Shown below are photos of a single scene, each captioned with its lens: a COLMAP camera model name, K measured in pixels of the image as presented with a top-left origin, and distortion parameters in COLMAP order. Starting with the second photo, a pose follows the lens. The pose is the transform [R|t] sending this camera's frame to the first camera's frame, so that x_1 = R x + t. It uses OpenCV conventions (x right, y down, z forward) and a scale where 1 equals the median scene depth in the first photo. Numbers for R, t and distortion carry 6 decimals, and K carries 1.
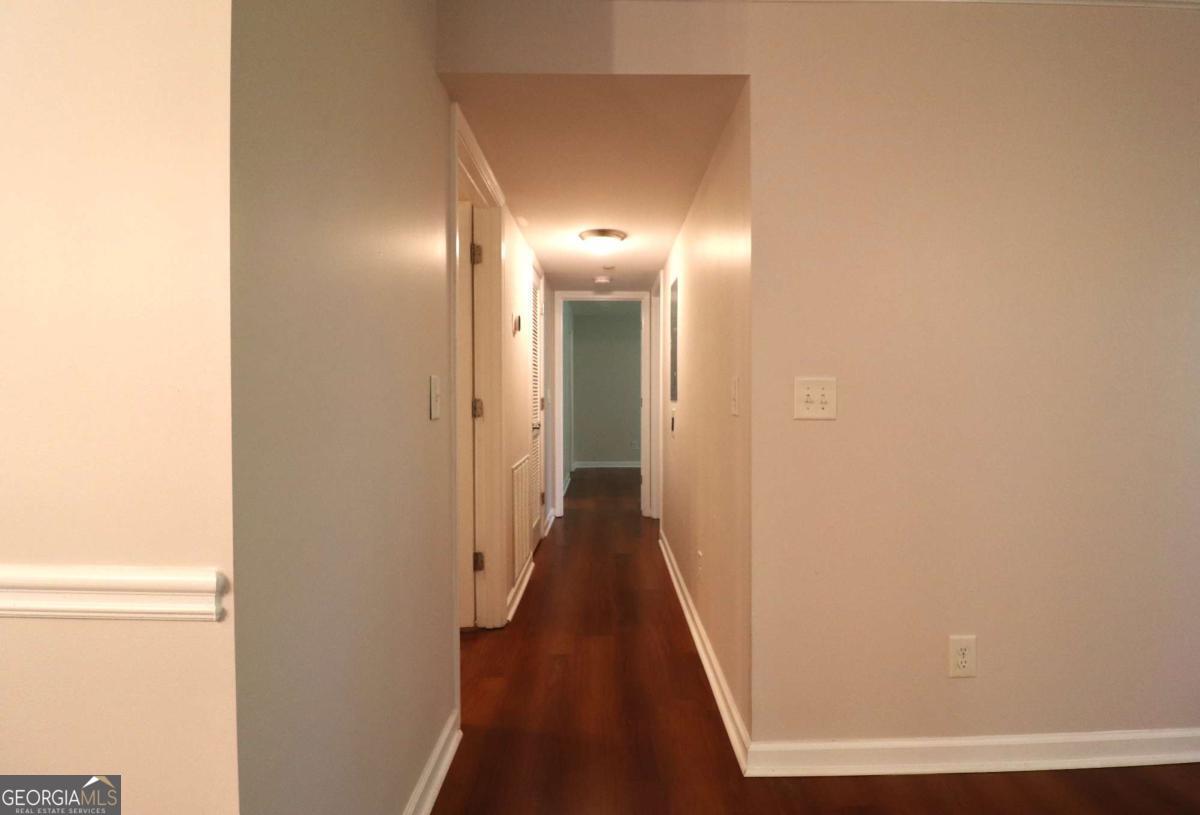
lens RADIAL K [[568.4, 0, 600.0], [0, 568.4, 407.5], [0, 0, 1]] dist [0.000683, 0.000047]
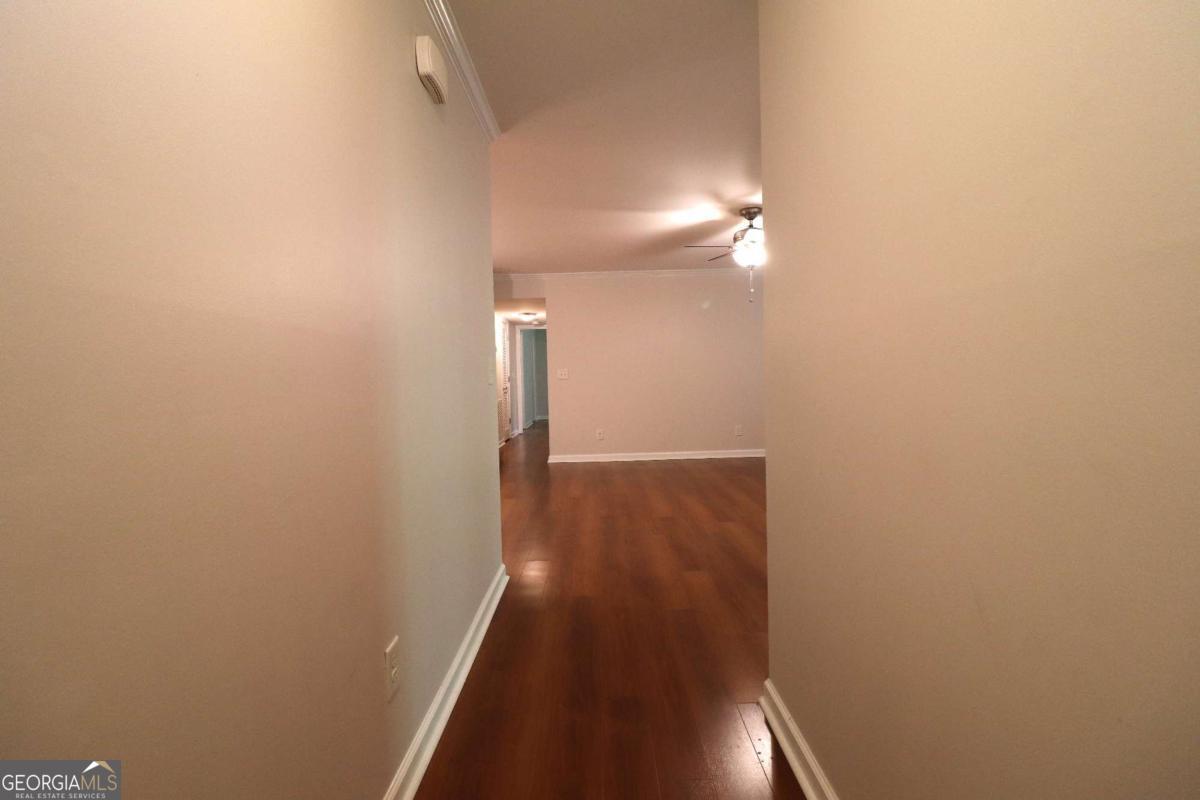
lens RADIAL K [[553.7, 0, 603.1], [0, 553.7, 392.9], [0, 0, 1]] dist [-0.000885, 0.000018]
pose [[0.999485, -0.024926, 0.020226, 0.232047], [0.024671, 0.999614, 0.012758, 0.031231], [-0.020536, -0.012252, 0.999714, -1.240596]]
